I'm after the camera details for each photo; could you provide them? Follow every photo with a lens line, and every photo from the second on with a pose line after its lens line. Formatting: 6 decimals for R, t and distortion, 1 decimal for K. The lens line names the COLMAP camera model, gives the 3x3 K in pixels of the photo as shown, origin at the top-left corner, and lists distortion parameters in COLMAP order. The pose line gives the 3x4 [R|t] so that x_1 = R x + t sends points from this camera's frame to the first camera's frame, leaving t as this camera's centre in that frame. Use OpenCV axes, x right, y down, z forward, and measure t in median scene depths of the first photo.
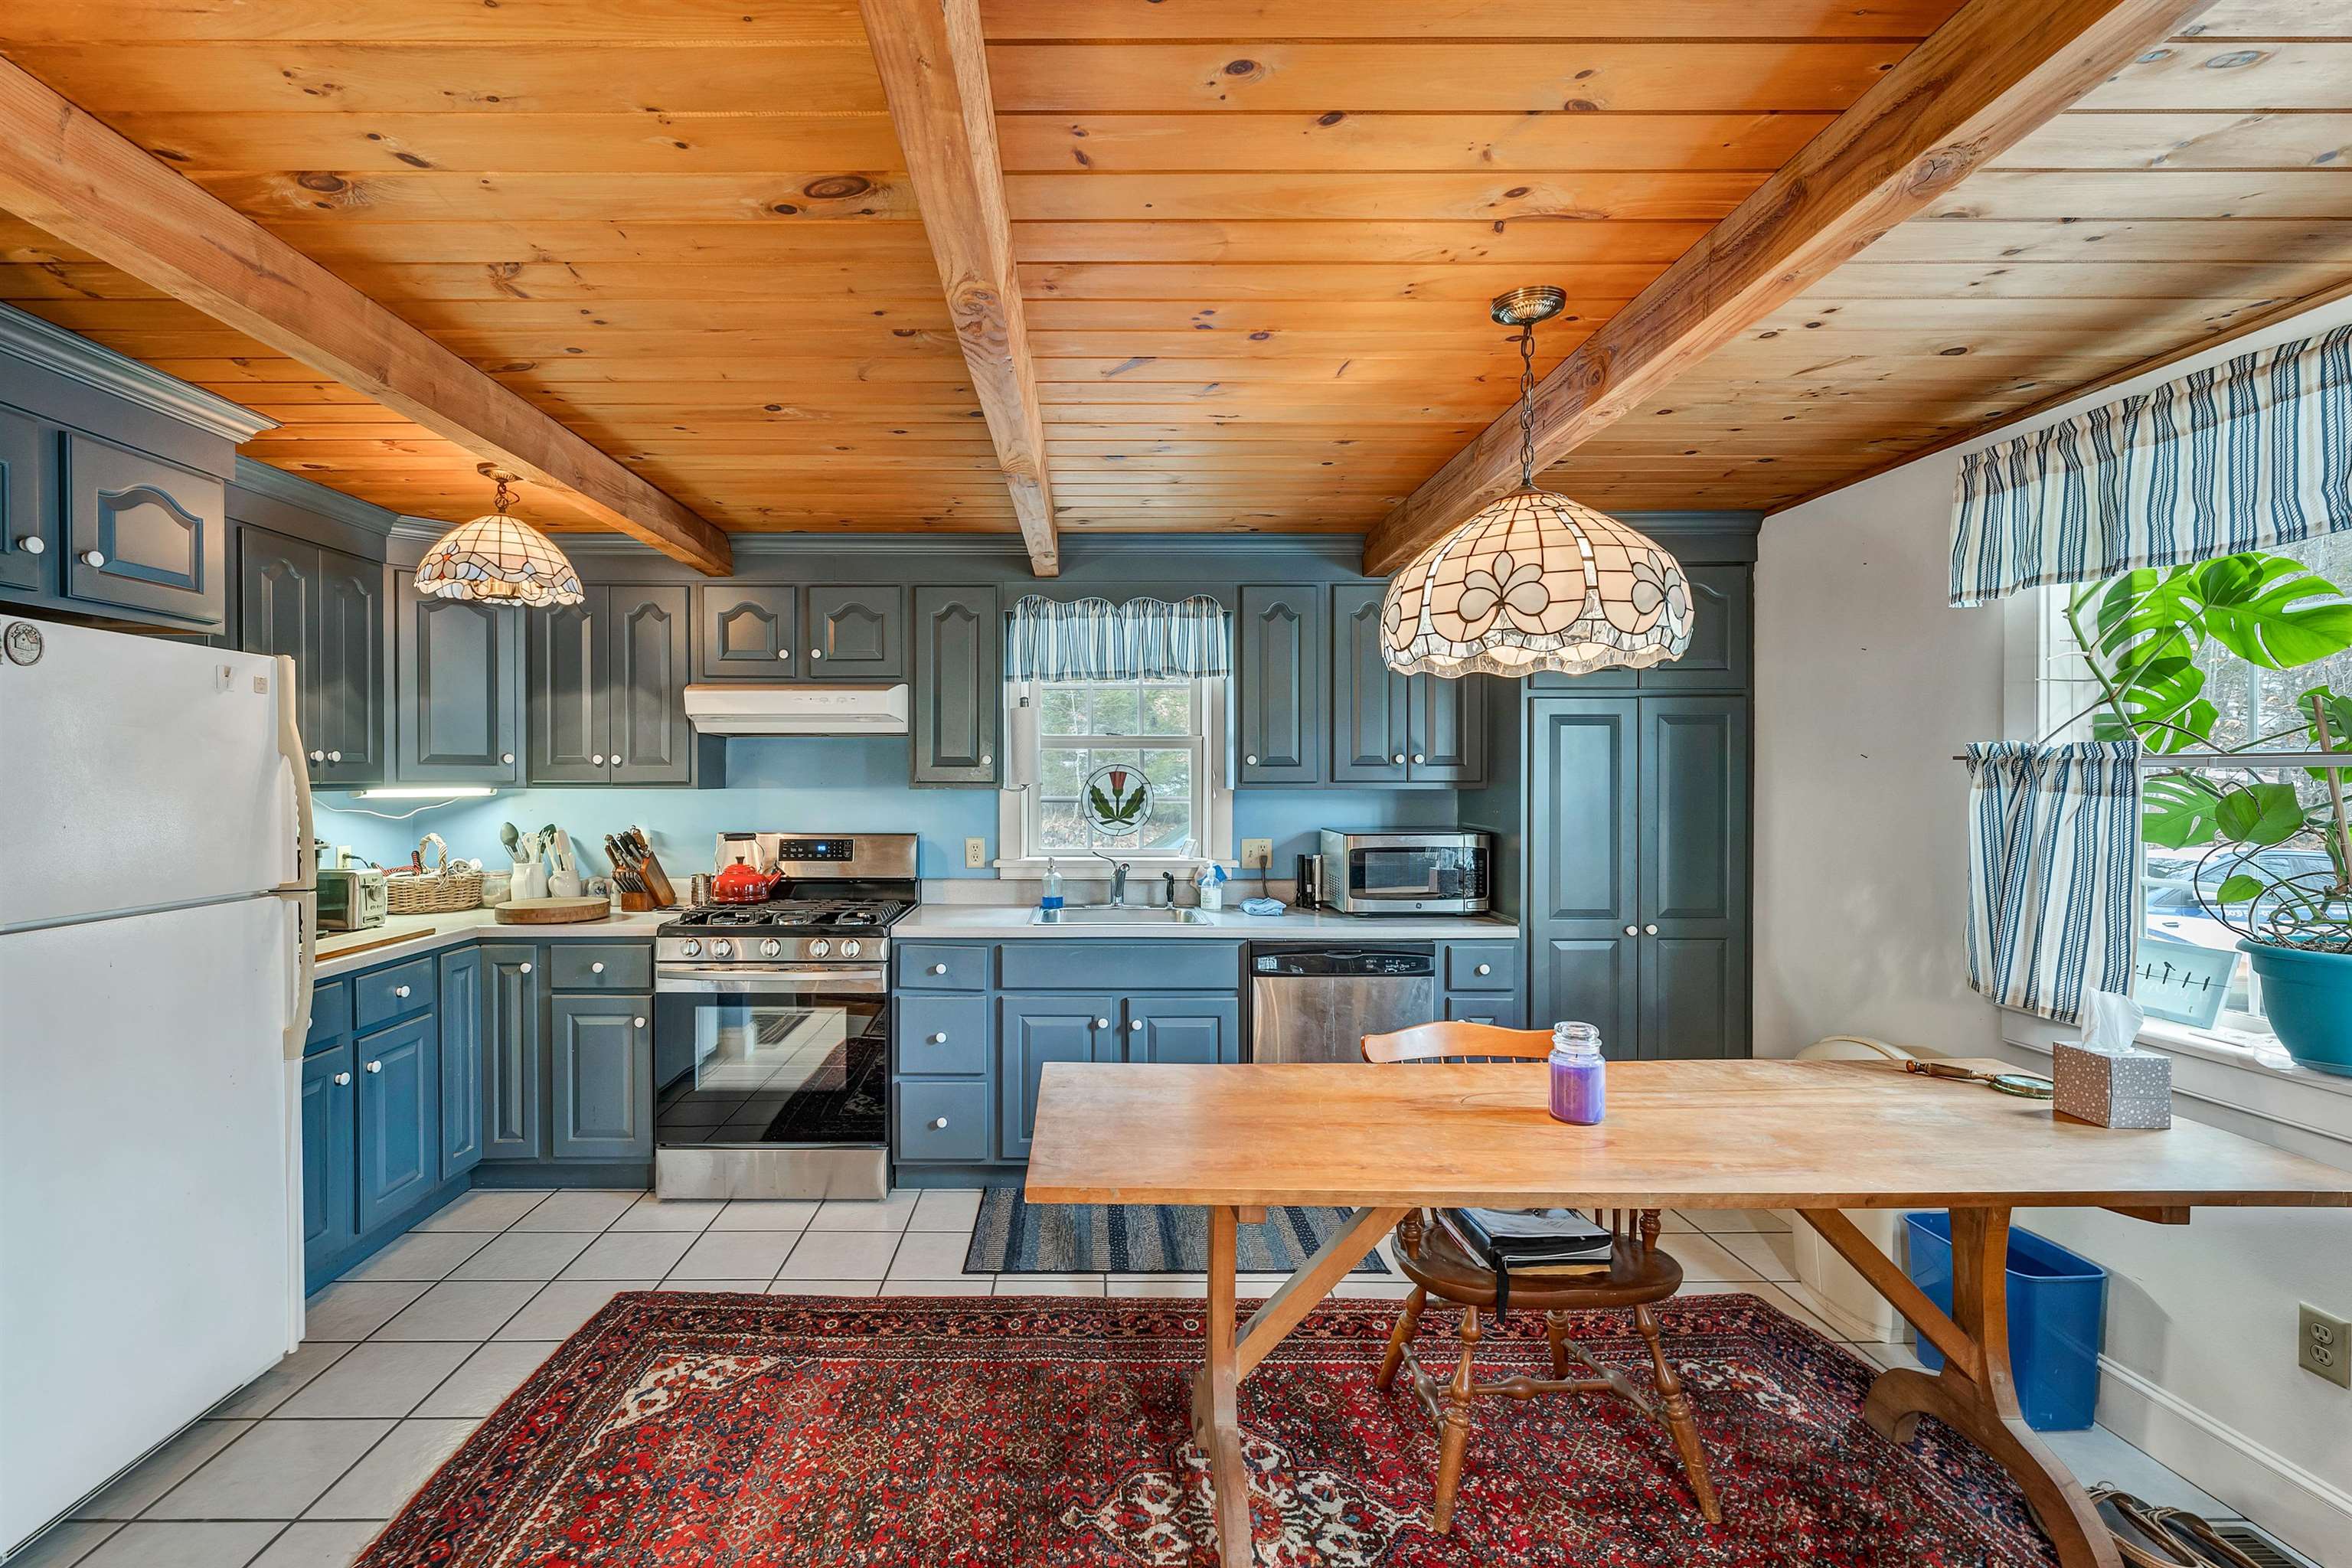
lens RADIAL K [[1037.4, 0, 1087.9], [0, 1037.4, 787.2], [0, 0, 1]] dist [0.000768, -0.000091]
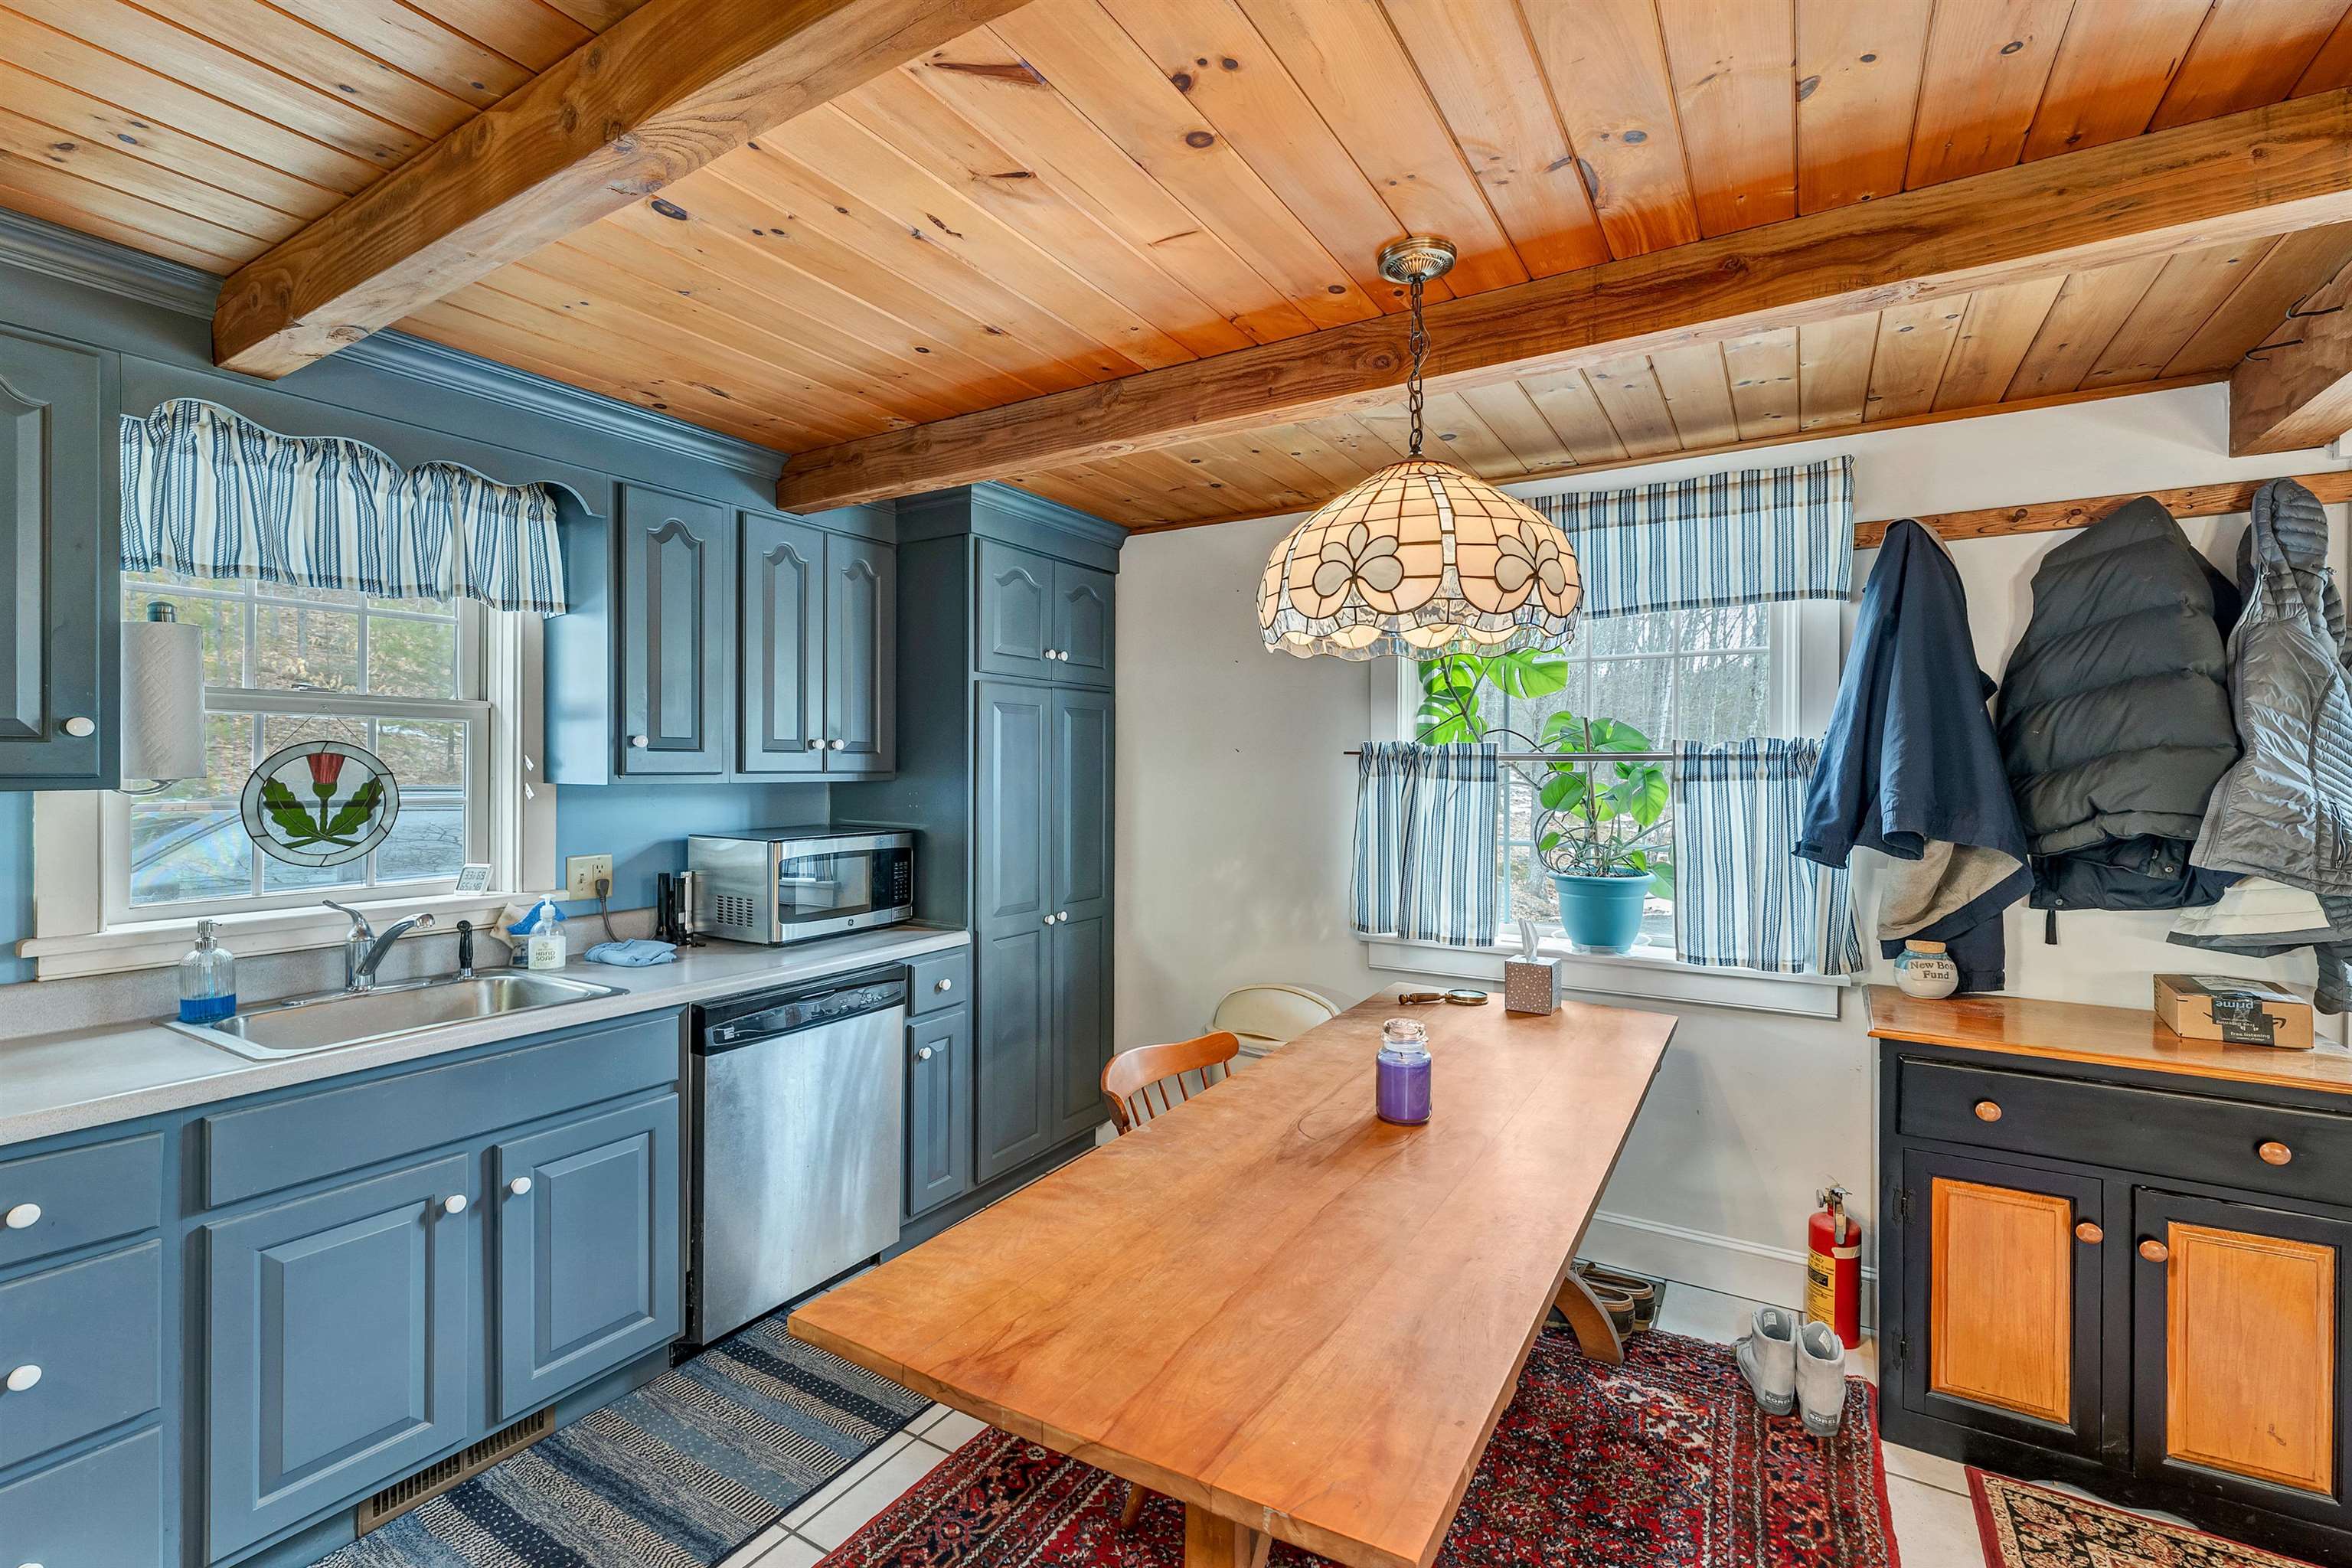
lens RADIAL K [[1006.7, 0, 1166.9], [0, 1006.7, 782.2], [0, 0, 1]] dist [0.000847, -0.000324]
pose [[0.522674, -0.009956, 0.852474, -0.245578], [0.006937, 0.999948, 0.007425, -0.001923], [-0.852504, 0.002032, 0.522716, 0.384460]]
